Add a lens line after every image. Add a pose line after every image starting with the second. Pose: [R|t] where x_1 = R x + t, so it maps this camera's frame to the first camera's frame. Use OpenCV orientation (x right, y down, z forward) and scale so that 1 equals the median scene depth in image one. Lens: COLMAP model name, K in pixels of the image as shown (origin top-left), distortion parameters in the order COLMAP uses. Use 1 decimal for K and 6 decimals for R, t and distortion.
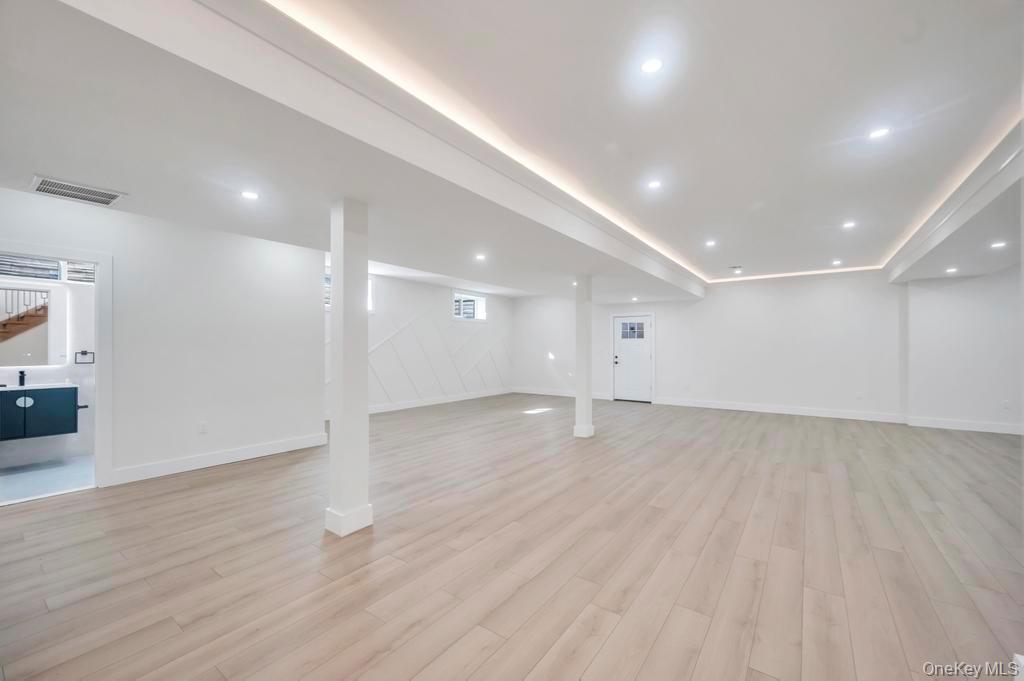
lens RADIAL K [[413.5, 0, 512.5], [0, 413.5, 342.6], [0, 0, 1]] dist [0.001776, -0.000078]
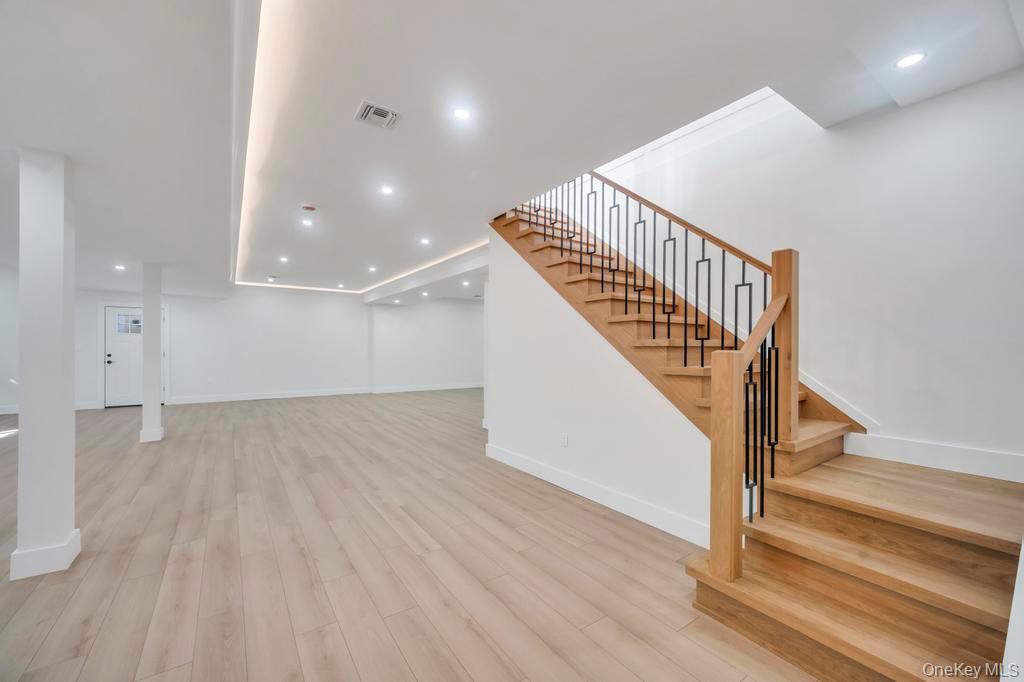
lens RADIAL K [[413.5, 0, 512.0], [0, 413.5, 345.3], [0, 0, 1]] dist [0.001776, -0.000078]
pose [[0.340156, 0.003548, 0.940362, -0.774726], [-0.015604, 0.999876, 0.001872, 0.002784], [-0.940240, -0.015310, 0.340169, -0.103204]]
